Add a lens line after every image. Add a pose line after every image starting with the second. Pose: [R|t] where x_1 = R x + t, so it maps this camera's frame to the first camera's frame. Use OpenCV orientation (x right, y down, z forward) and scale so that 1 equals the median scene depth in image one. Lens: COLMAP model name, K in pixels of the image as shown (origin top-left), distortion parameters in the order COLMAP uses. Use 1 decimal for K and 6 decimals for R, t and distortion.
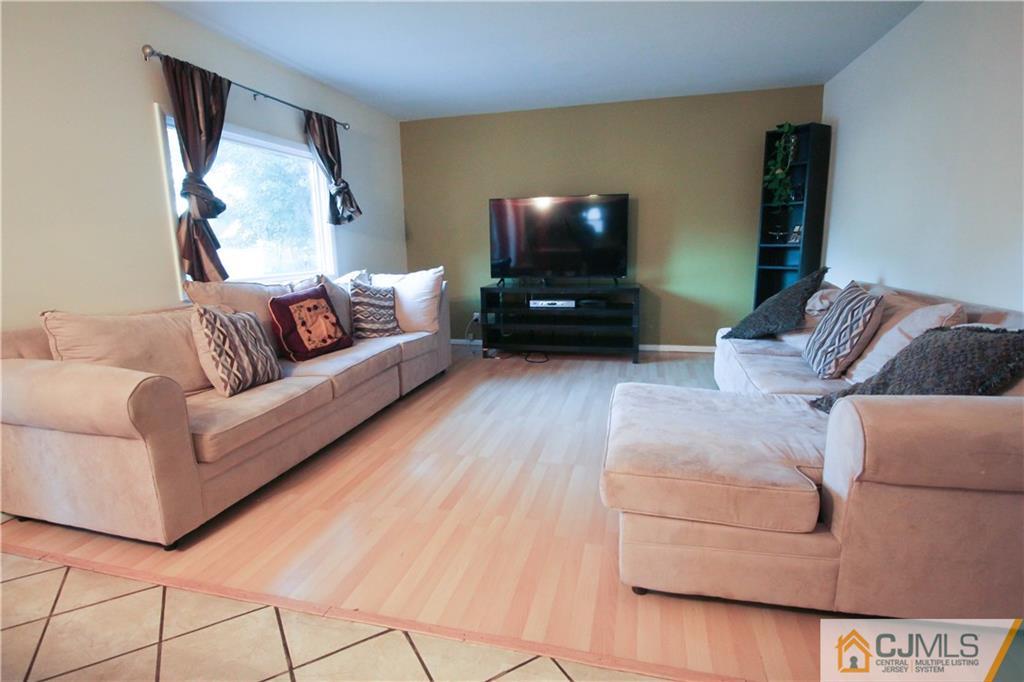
lens RADIAL K [[515.0, 0, 513.3], [0, 515.0, 343.2], [0, 0, 1]] dist [-0.004899, -0.000895]
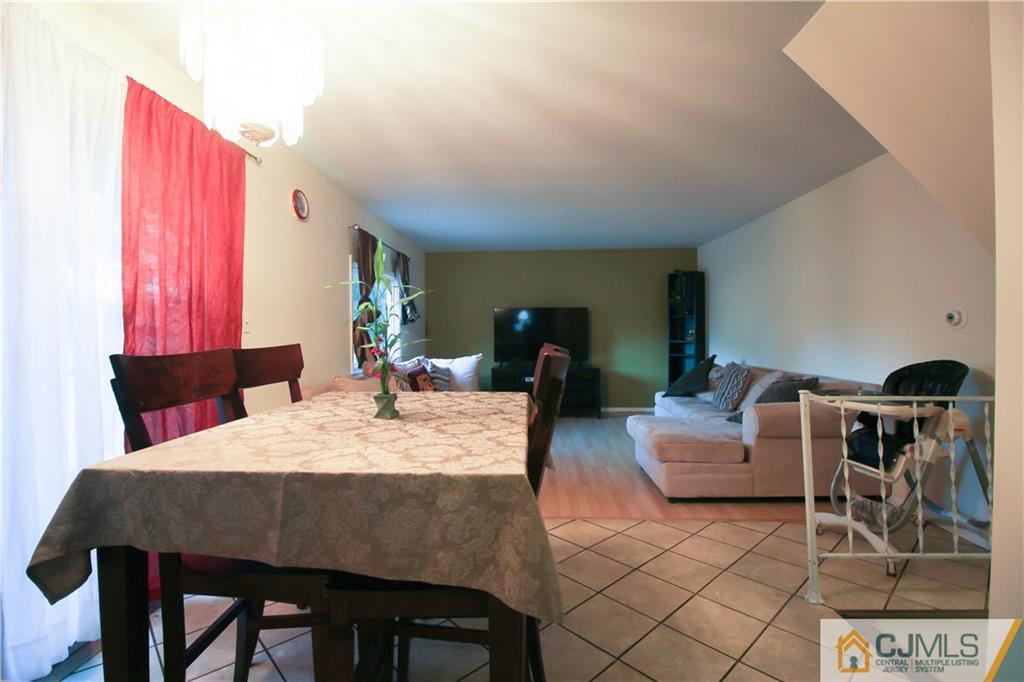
lens RADIAL K [[479.9, 0, 511.2], [0, 479.9, 340.6], [0, 0, 1]] dist [-0.014146, -0.000729]
pose [[0.979738, 0.010184, 0.200023, -0.332614], [0.025710, 0.984049, -0.176030, 0.061870], [-0.198625, 0.177606, 0.963849, -0.371165]]
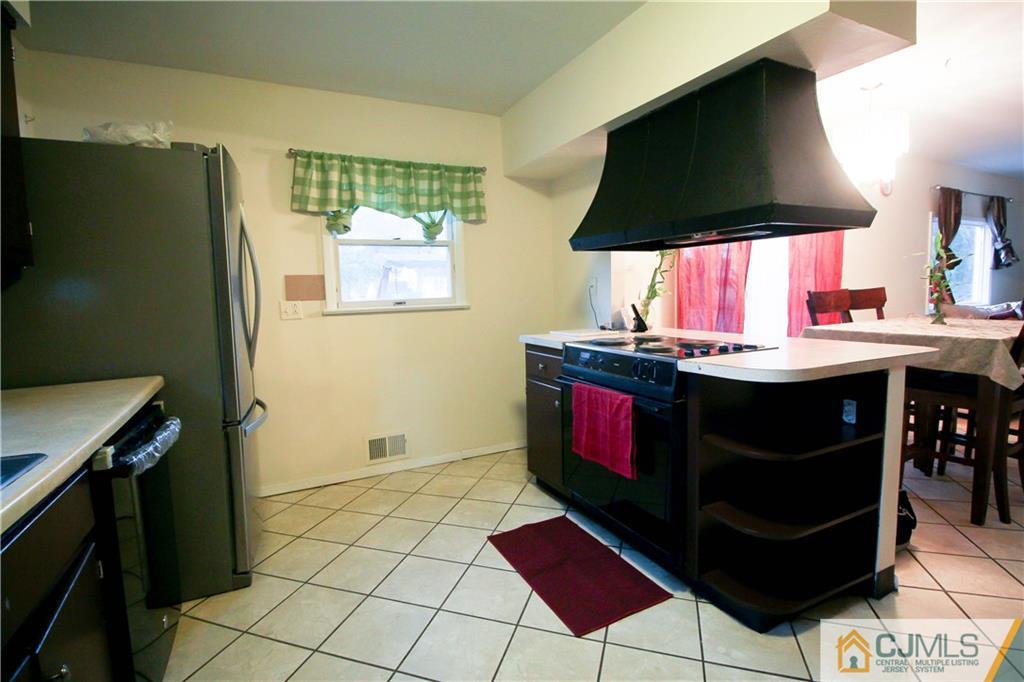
lens RADIAL K [[479.9, 0, 516.0], [0, 479.9, 336.9], [0, 0, 1]] dist [-0.014146, -0.000729]
pose [[0.664625, 0.074879, -0.743416, -0.252289], [-0.130434, 0.991315, -0.016761, 0.154098], [0.735704, 0.108106, 0.668619, -0.859320]]
